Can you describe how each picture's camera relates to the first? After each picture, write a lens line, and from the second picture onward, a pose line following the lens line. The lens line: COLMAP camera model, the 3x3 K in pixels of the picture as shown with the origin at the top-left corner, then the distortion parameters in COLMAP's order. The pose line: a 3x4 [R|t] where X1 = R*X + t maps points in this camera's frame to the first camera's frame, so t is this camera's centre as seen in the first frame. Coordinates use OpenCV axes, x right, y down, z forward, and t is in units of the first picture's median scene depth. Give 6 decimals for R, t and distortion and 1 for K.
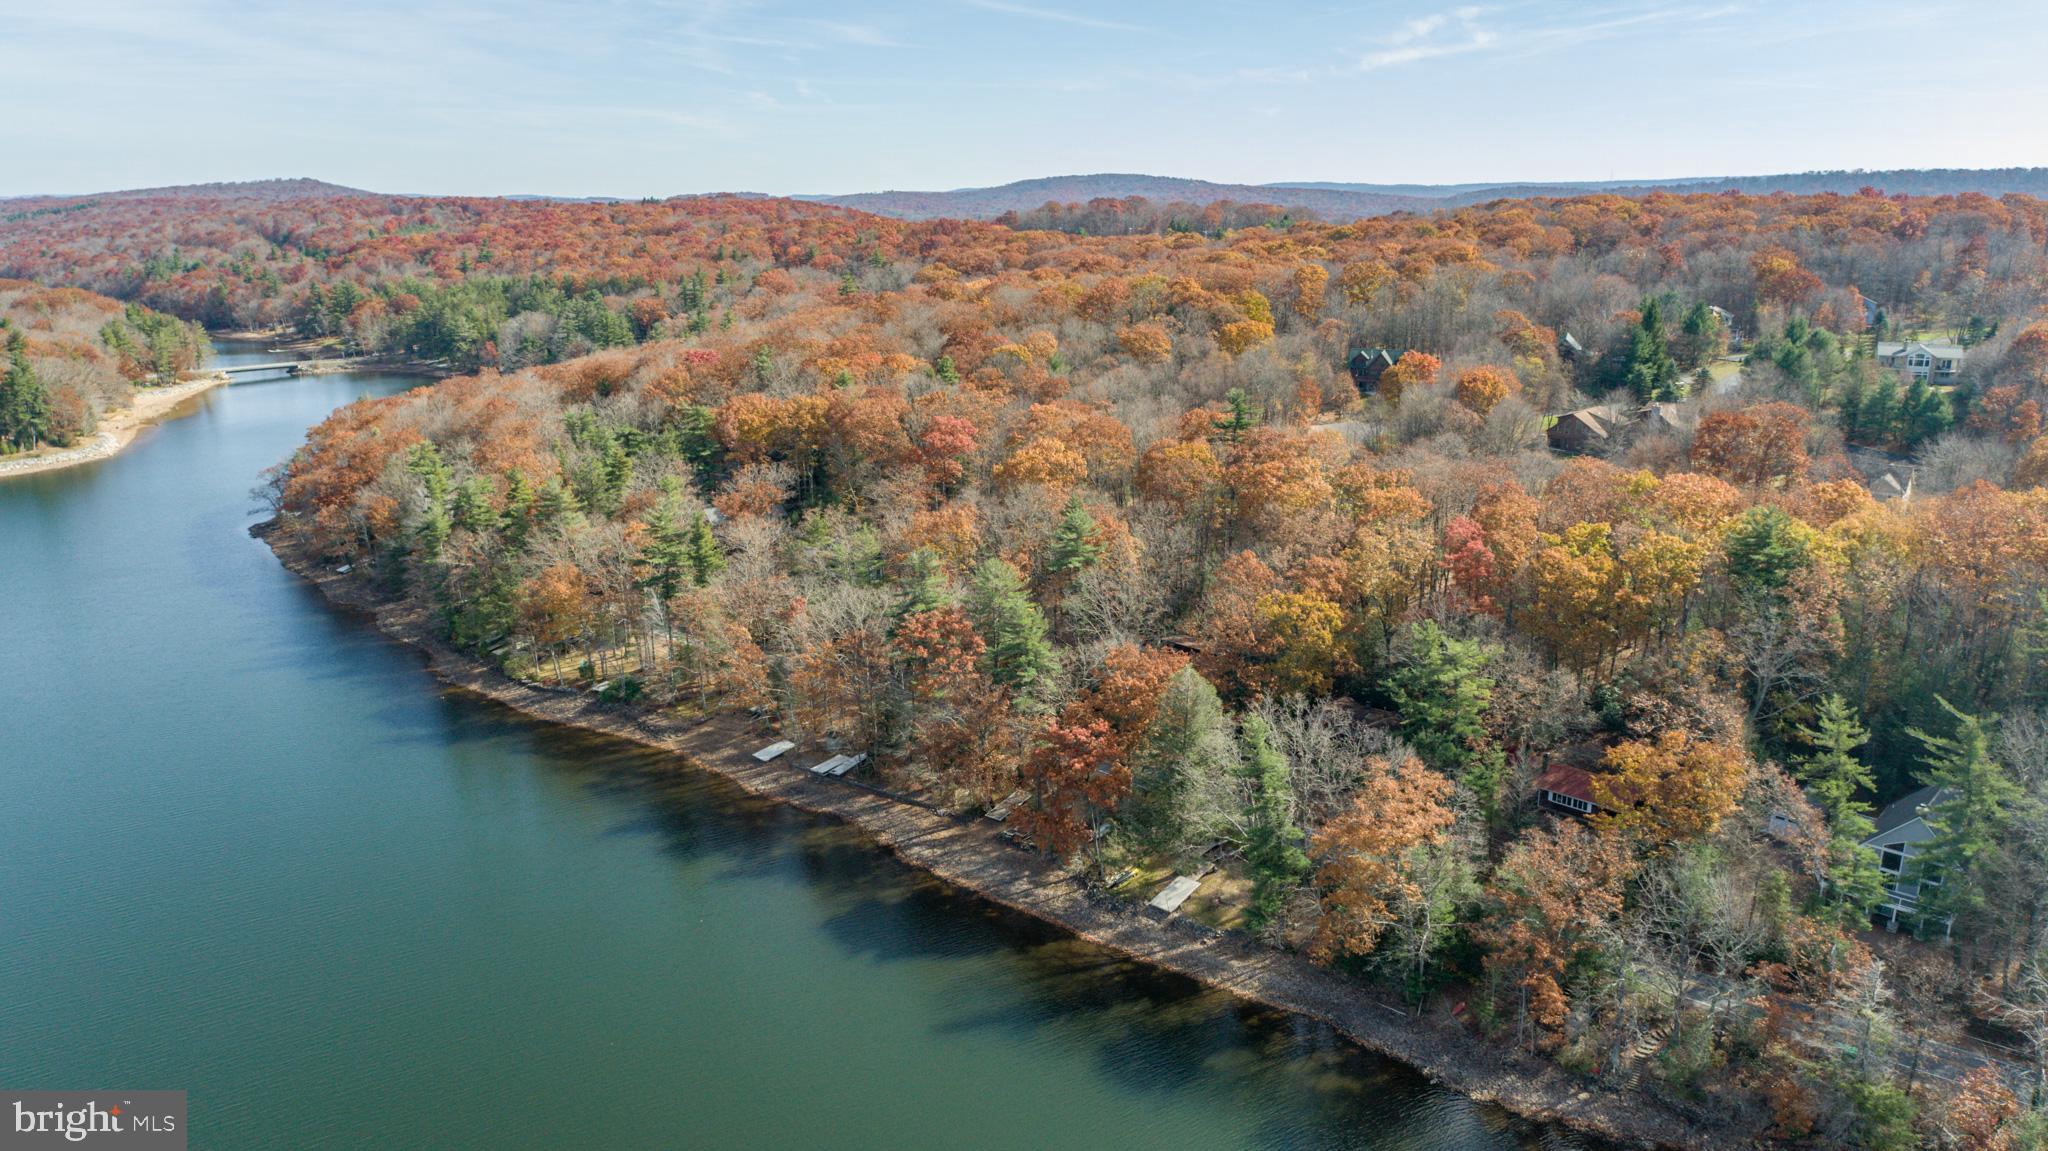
lens RADIAL K [[1394.8, 0, 1024.0], [0, 1394.8, 575.5], [0, 0, 1]] dist [-0.003010, 0.009315]
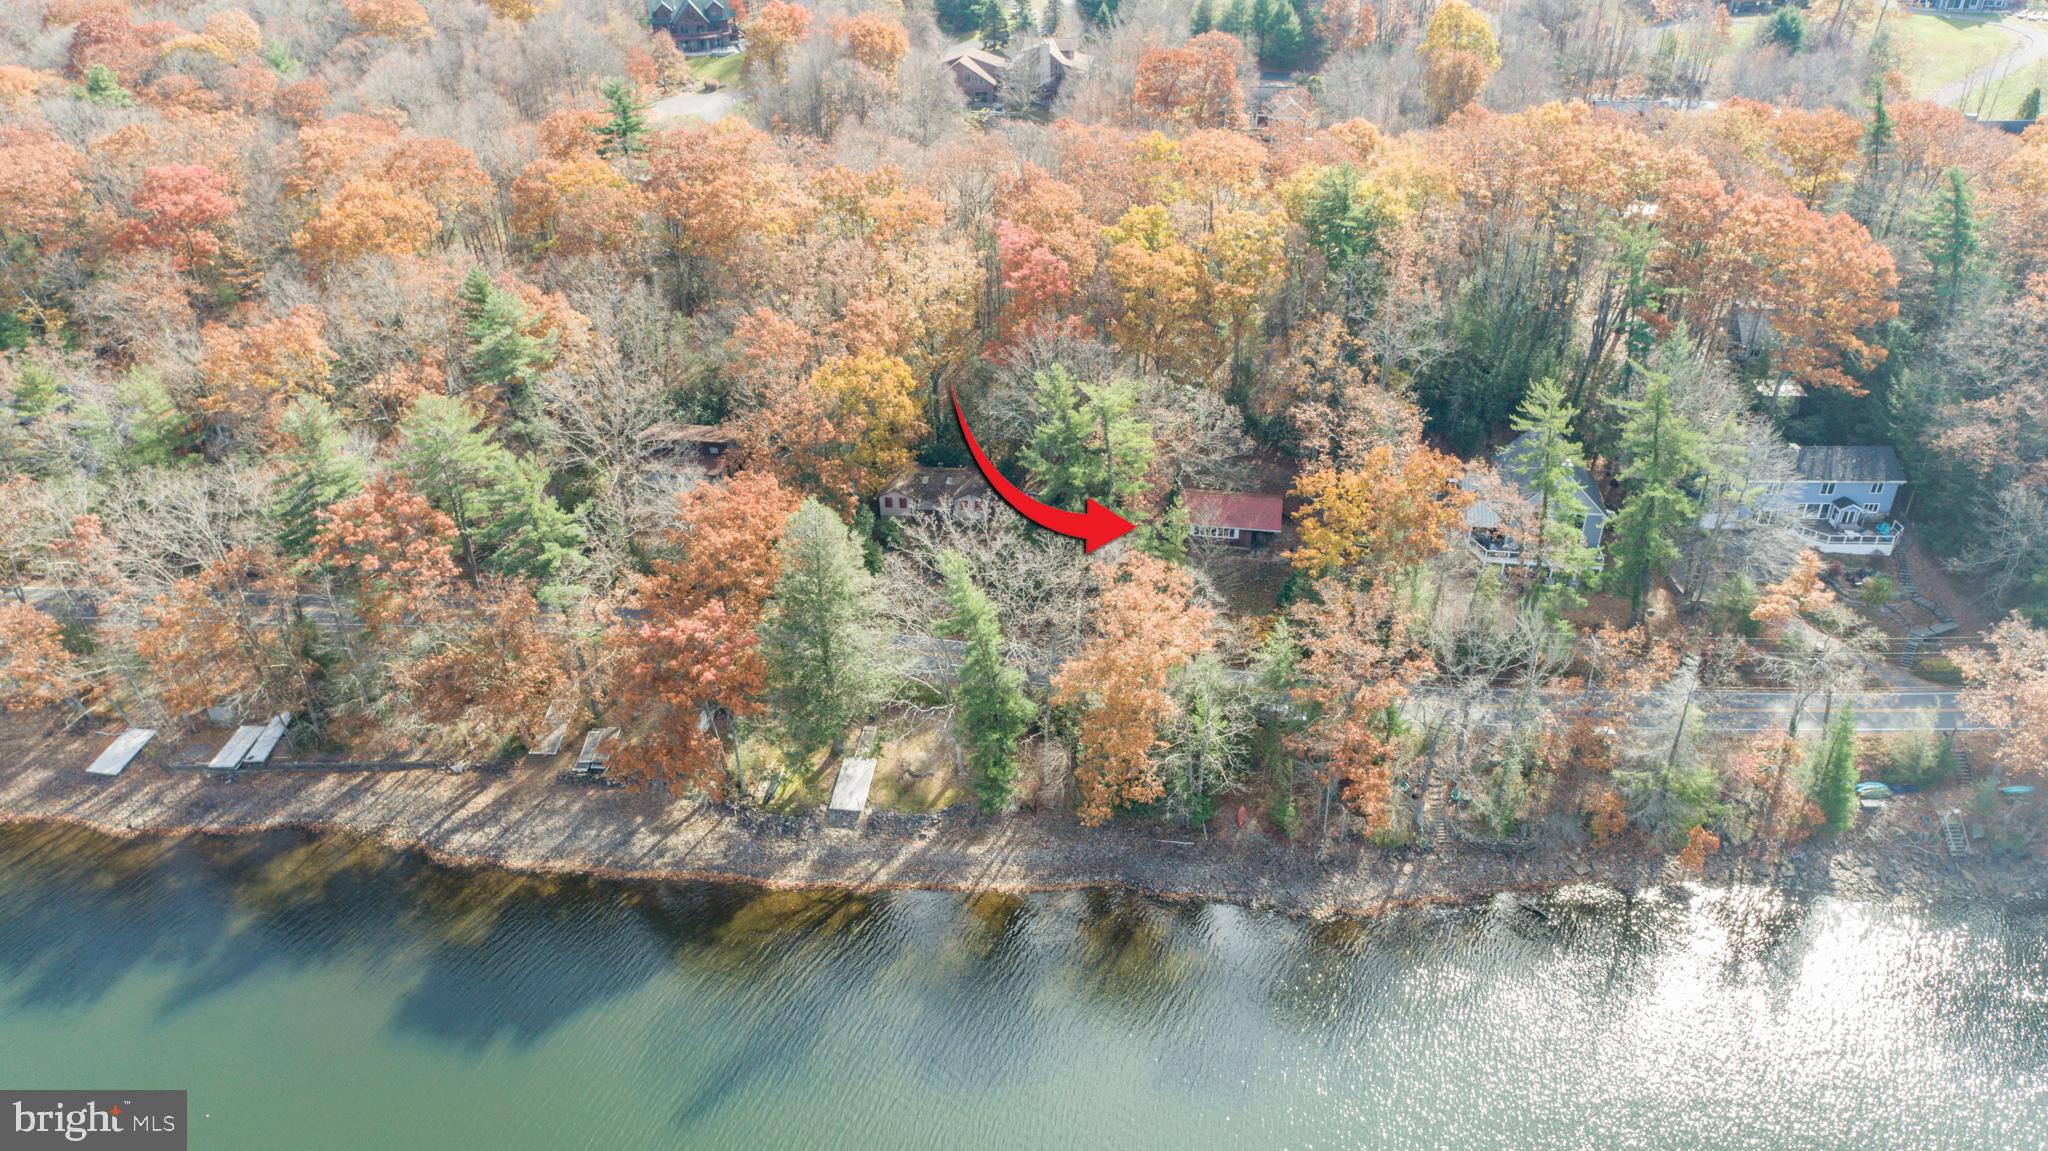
lens RADIAL K [[1394.8, 0, 1024.0], [0, 1394.8, 575.5], [0, 0, 1]] dist [-0.003010, 0.009315]
pose [[0.826392, -0.284697, 0.485824, -0.138823], [0.157760, 0.945278, 0.285589, -0.078263], [-0.540545, -0.159364, 0.826084, 0.283974]]
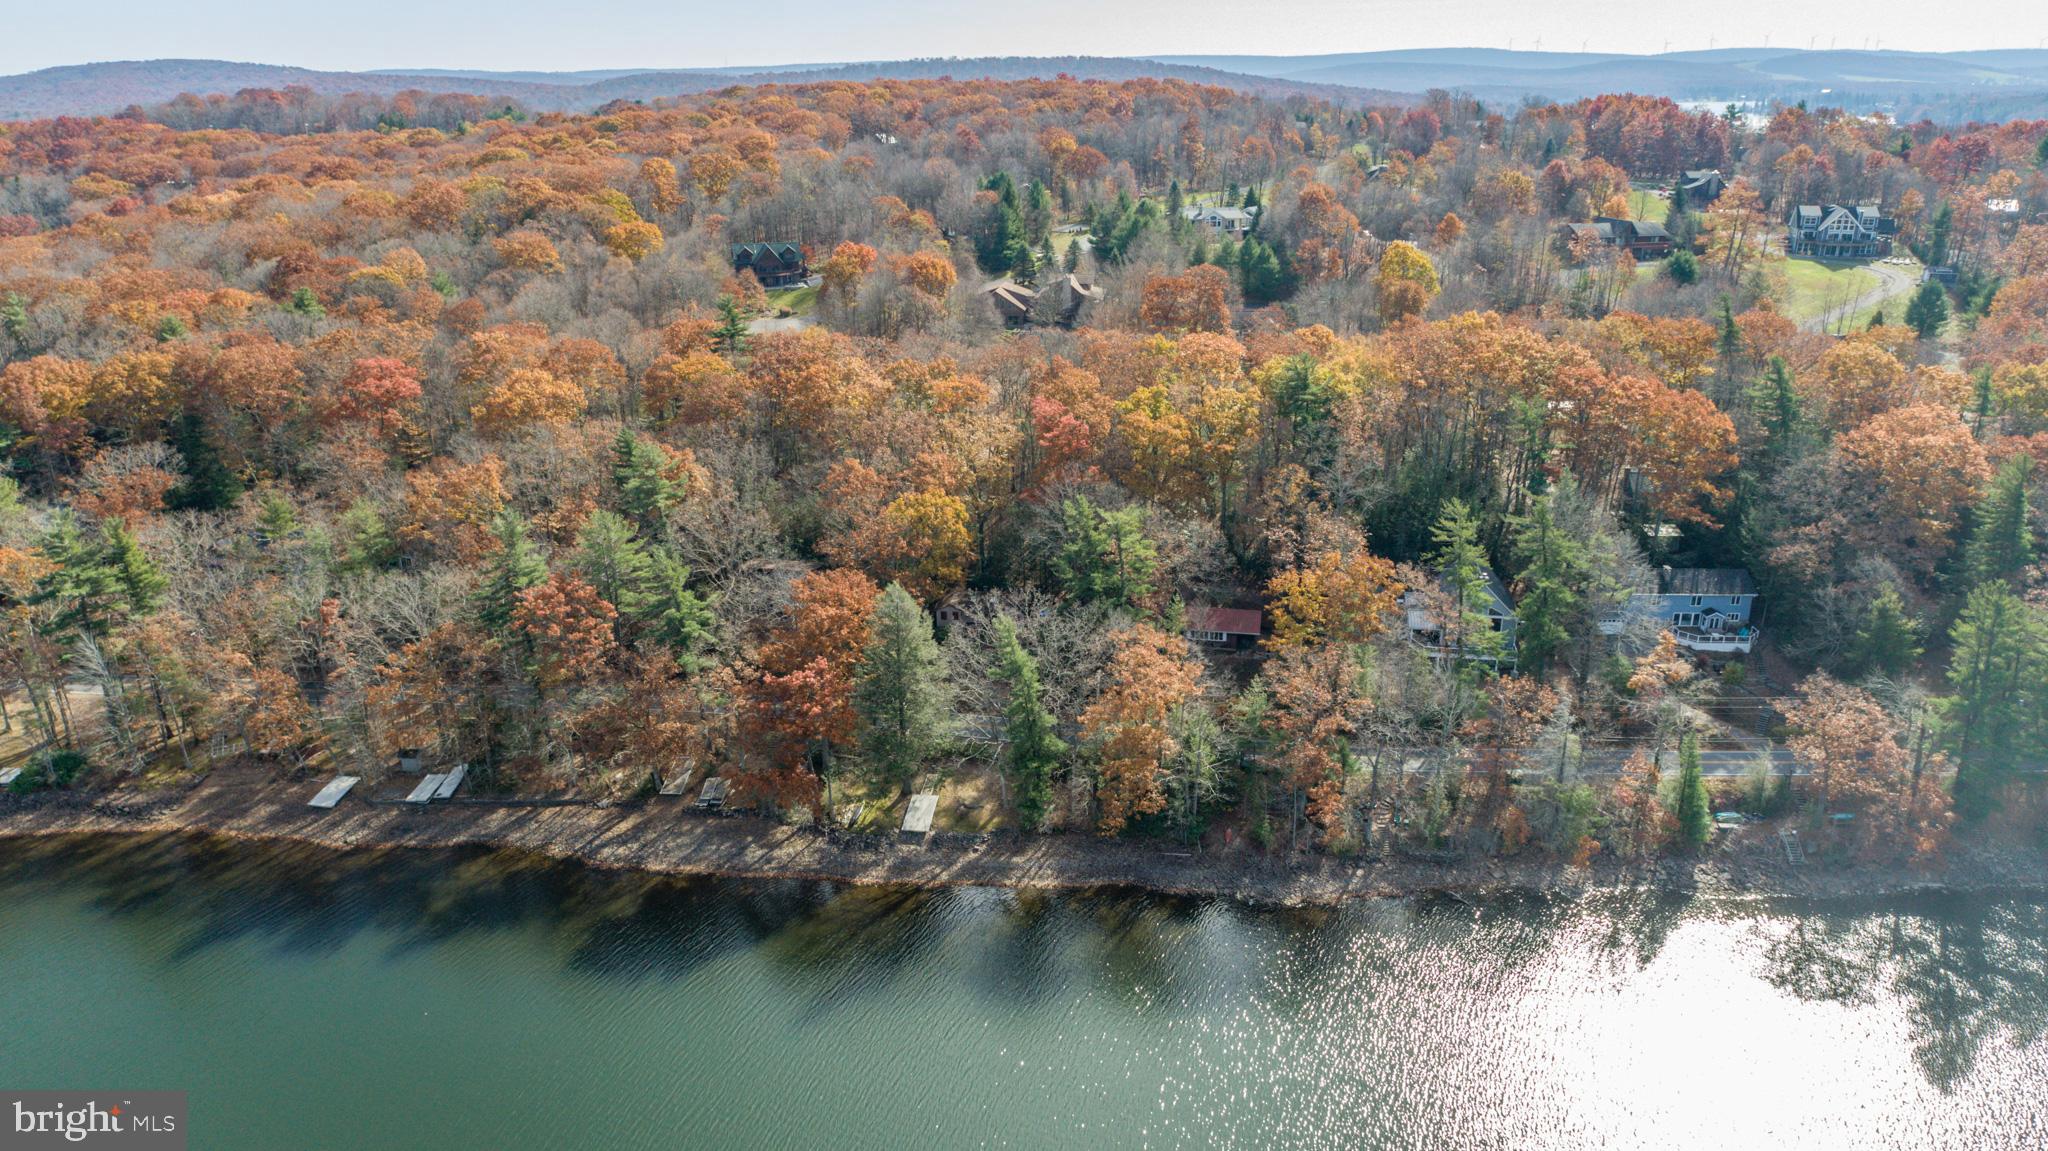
lens RADIAL K [[1391.2, 0, 1024.0], [0, 1391.2, 575.5], [0, 0, 1]] dist [0.003169, 0.004170]
pose [[0.832413, -0.191842, 0.519890, -0.269660], [0.153036, 0.981263, 0.117060, -0.034247], [-0.532606, -0.017880, 0.846175, 0.119577]]
